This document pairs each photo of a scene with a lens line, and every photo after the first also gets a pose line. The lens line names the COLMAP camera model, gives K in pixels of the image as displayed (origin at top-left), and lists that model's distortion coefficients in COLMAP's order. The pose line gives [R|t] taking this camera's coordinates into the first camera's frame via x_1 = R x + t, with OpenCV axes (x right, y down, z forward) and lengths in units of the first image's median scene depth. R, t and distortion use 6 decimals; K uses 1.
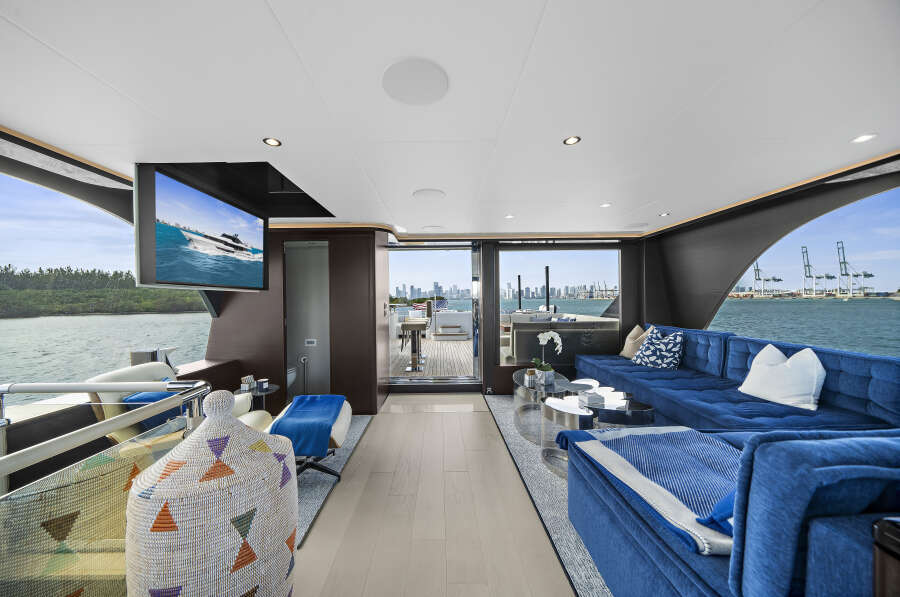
lens RADIAL K [[317.8, 0, 446.2], [0, 317.8, 302.1], [0, 0, 1]] dist [0.000532, -0.000860]
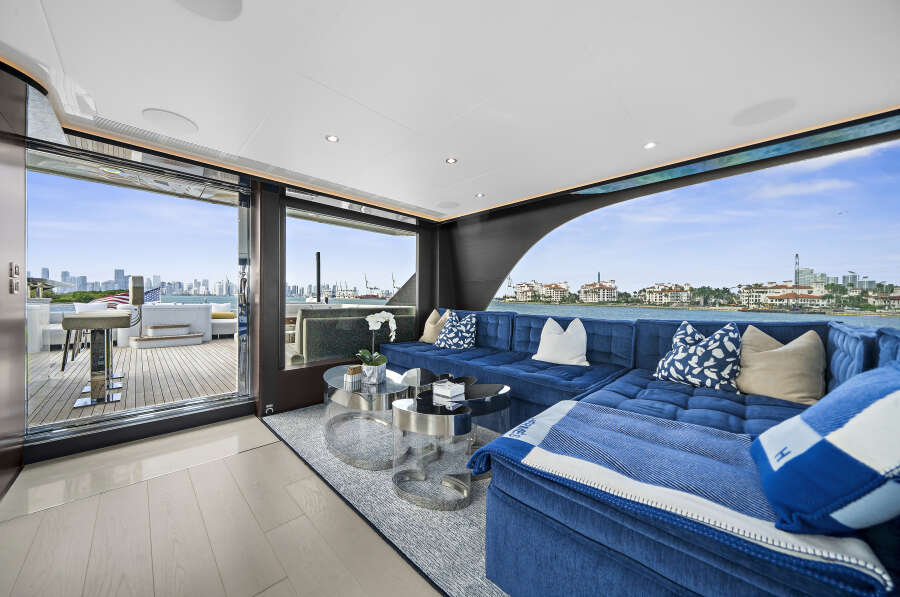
lens RADIAL K [[317.8, 0, 455.0], [0, 317.8, 298.0], [0, 0, 1]] dist [0.000532, -0.000860]
pose [[0.717877, 0.013130, 0.696046, -0.055320], [-0.008944, 0.999914, -0.009638, 0.046366], [-0.696113, 0.000693, 0.717932, 0.243375]]
